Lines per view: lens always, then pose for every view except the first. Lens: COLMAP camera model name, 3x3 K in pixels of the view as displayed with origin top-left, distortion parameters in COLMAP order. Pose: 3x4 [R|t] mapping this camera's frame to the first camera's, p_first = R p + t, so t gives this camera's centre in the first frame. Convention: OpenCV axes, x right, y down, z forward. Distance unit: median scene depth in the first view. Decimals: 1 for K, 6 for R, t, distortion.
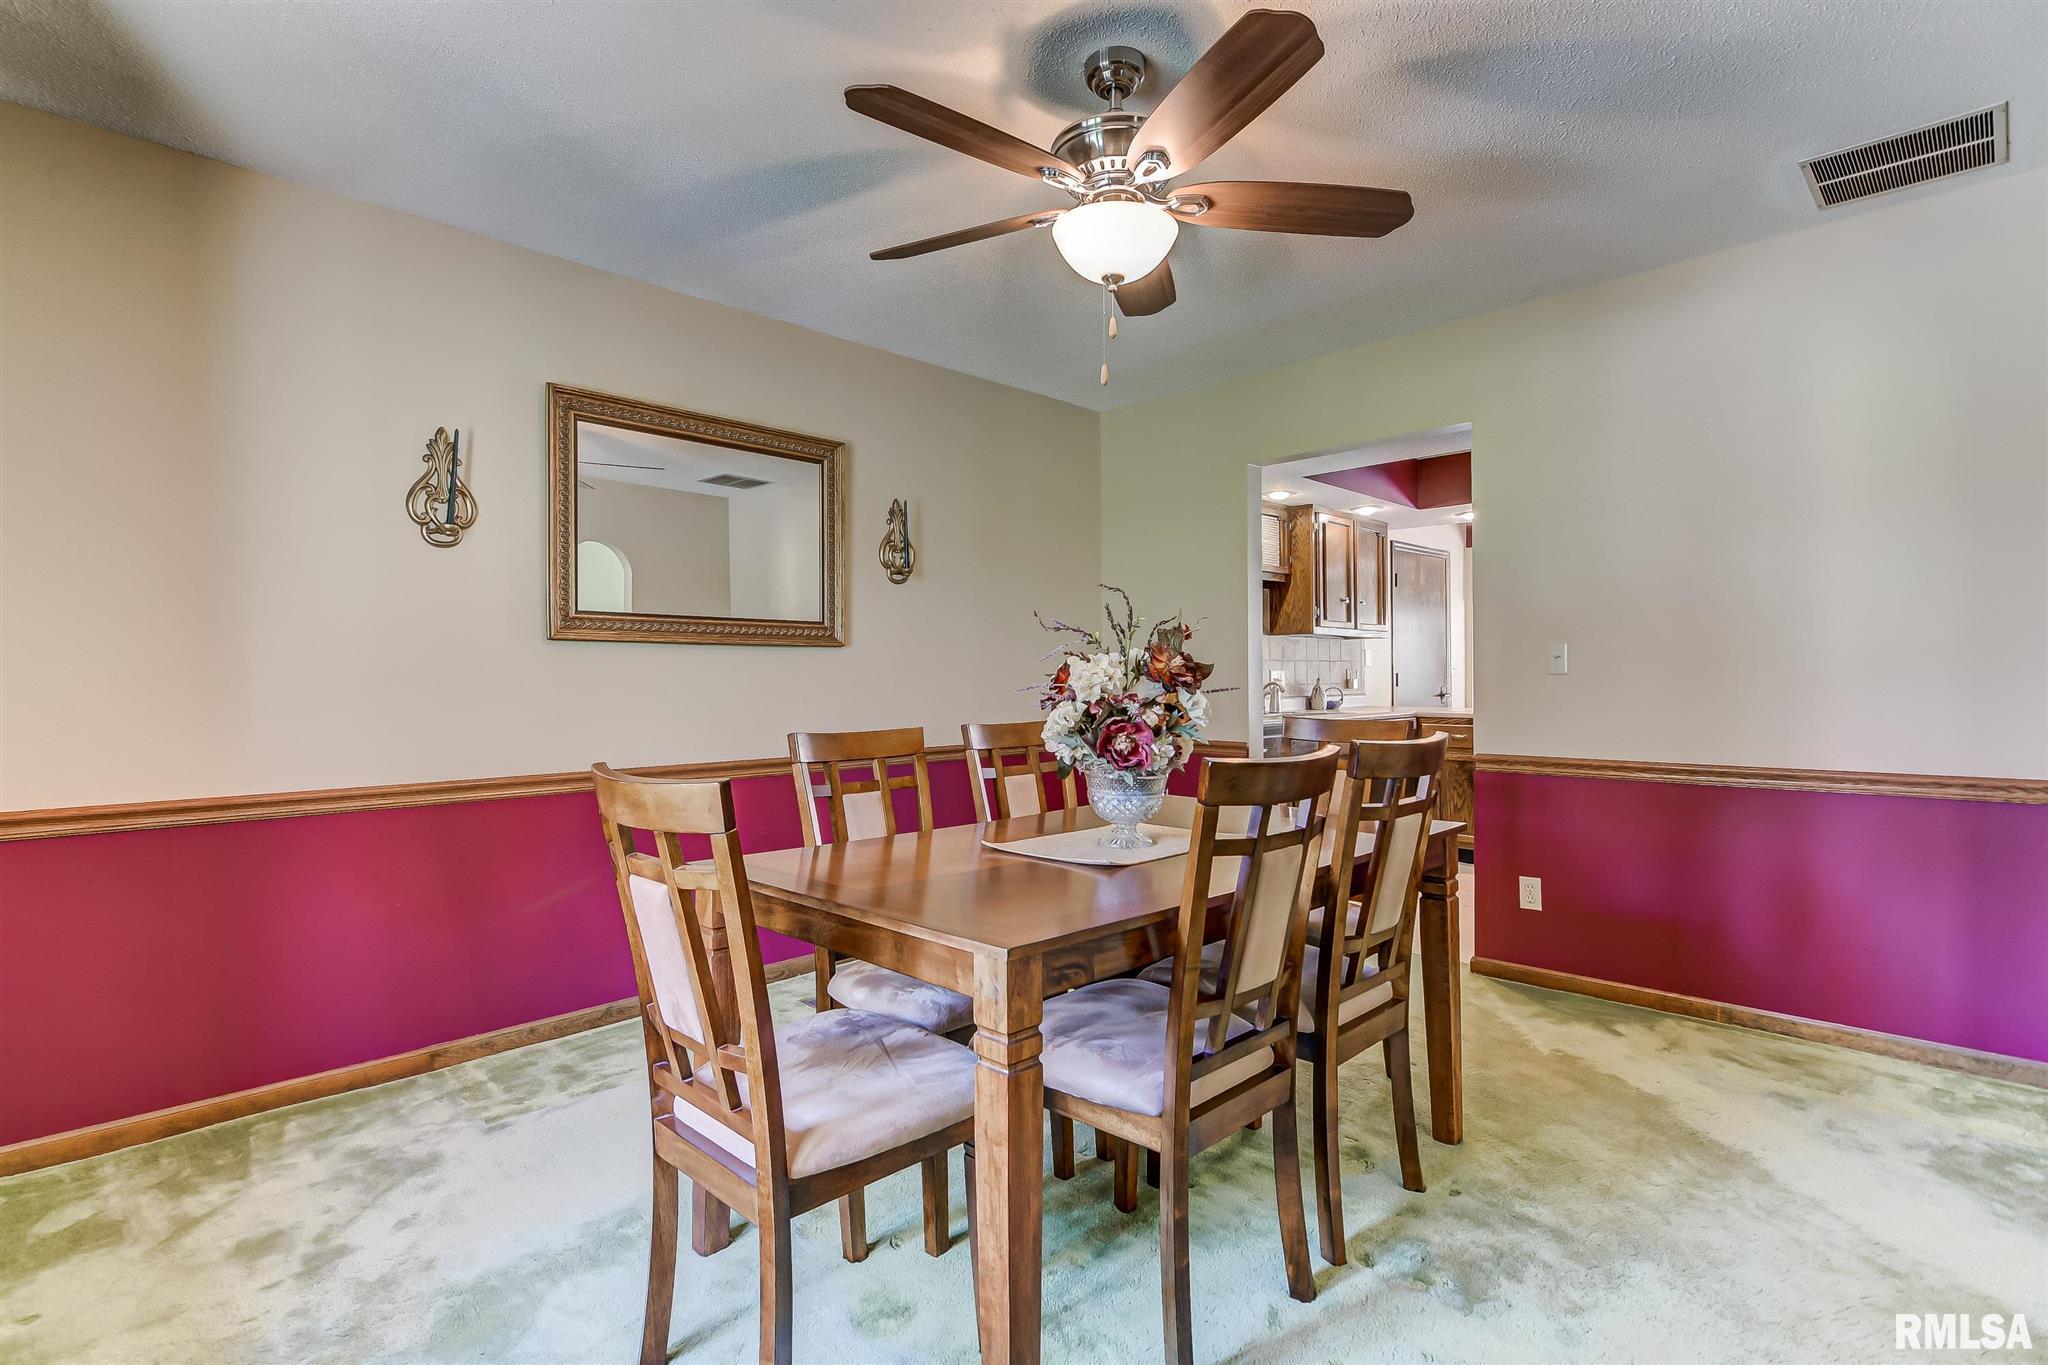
lens RADIAL K [[982.8, 0, 1007.8], [0, 982.8, 678.4], [0, 0, 1]] dist [0.010162, -0.009298]
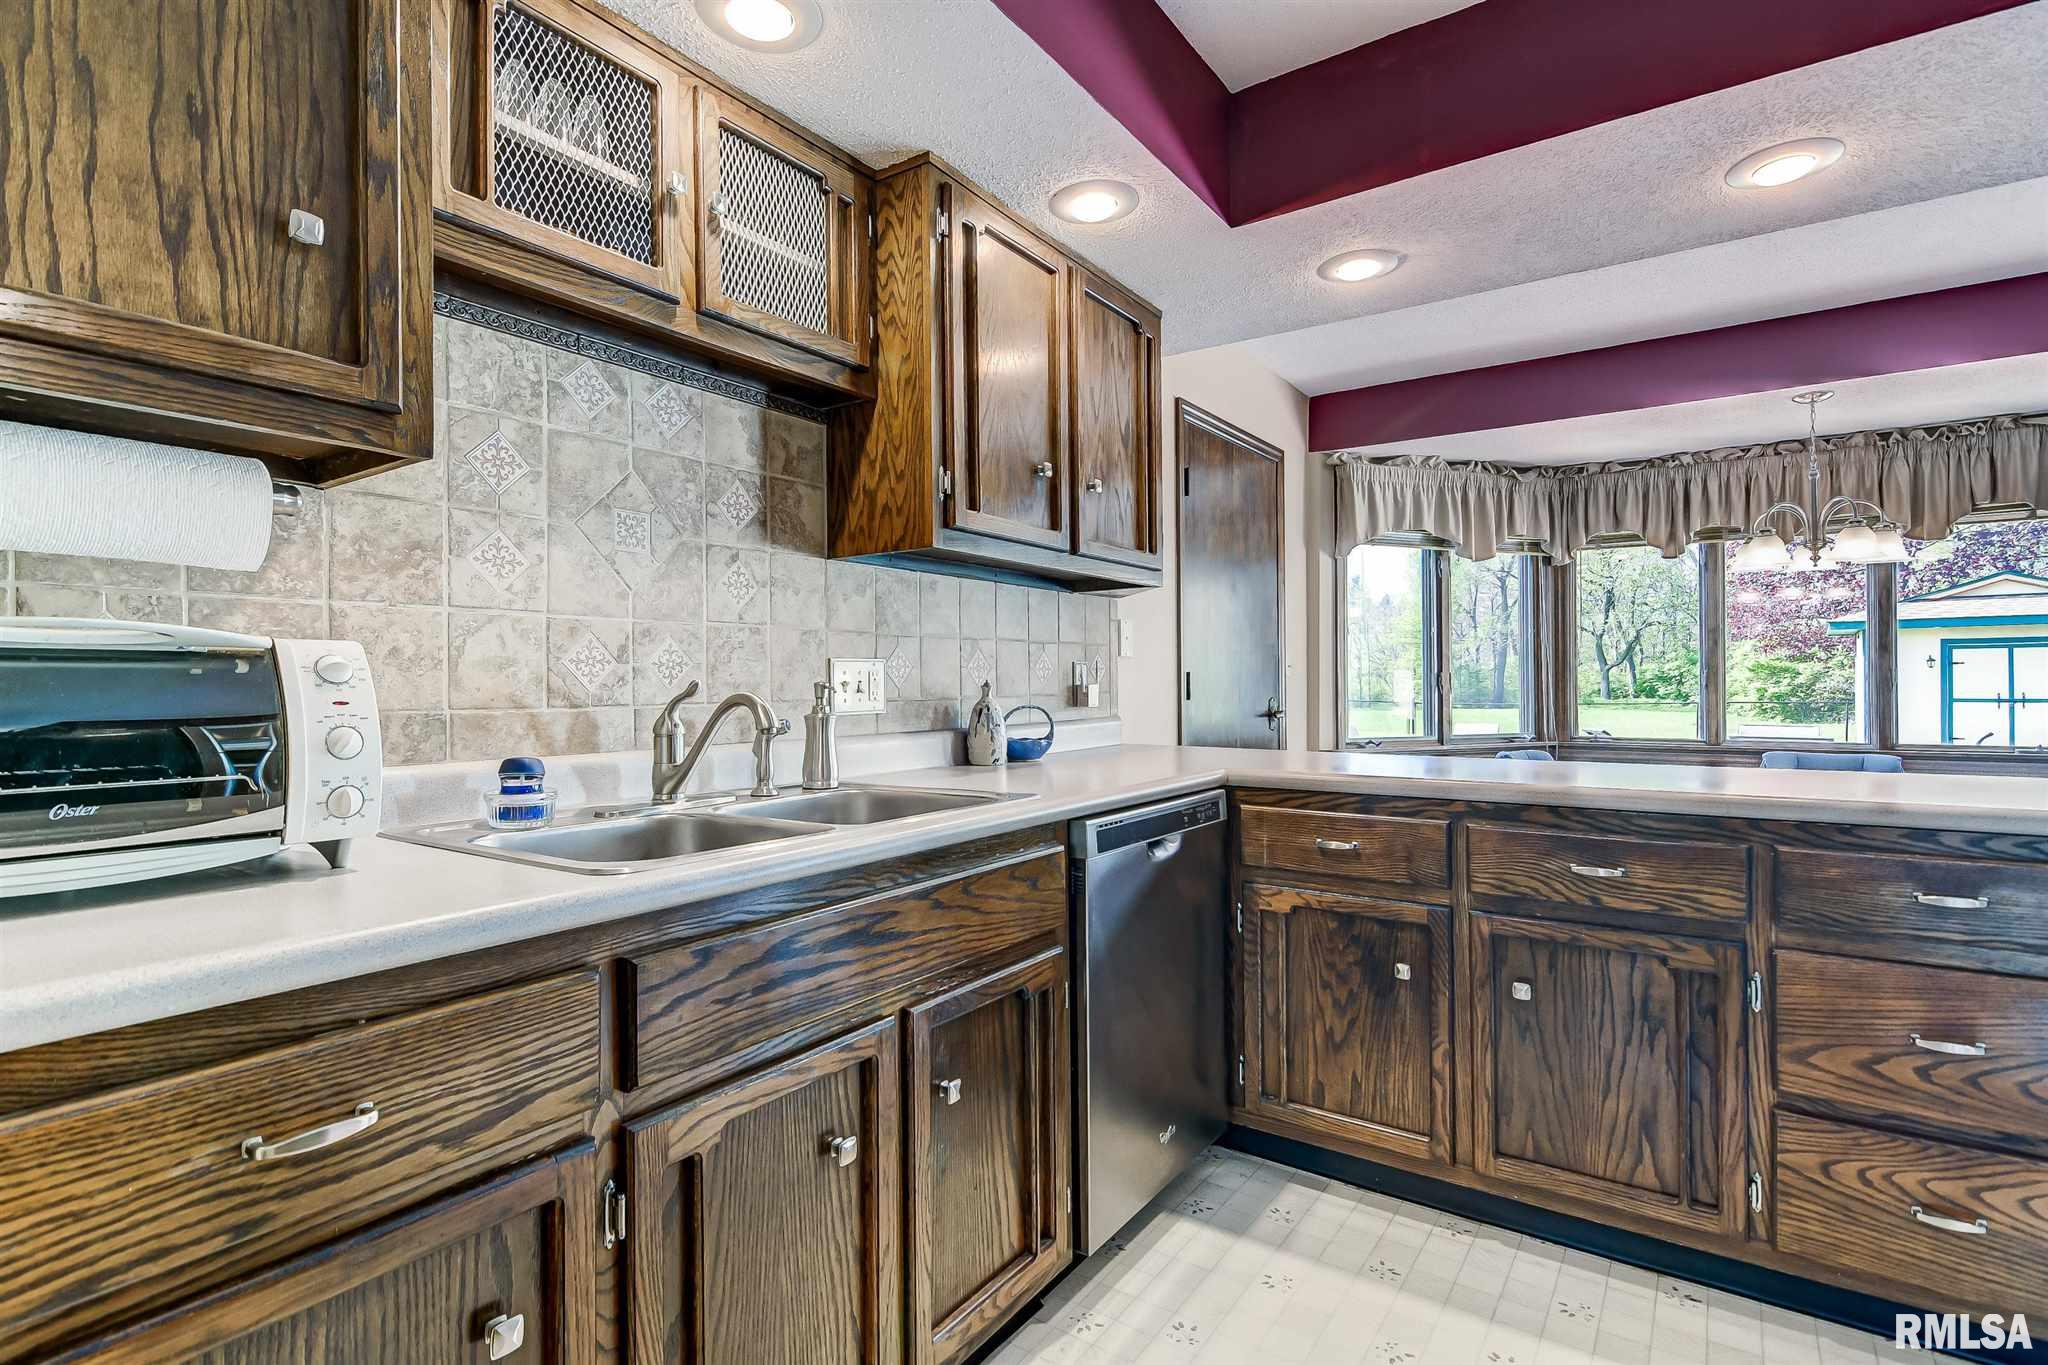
lens RADIAL K [[982.8, 0, 1007.8], [0, 982.8, 678.4], [0, 0, 1]] dist [0.010162, -0.009298]
pose [[0.984381, 0.002264, 0.176038, 0.265103], [-0.001808, 0.999995, -0.002748, -0.000968], [-0.176043, 0.002386, 0.984380, 0.641403]]
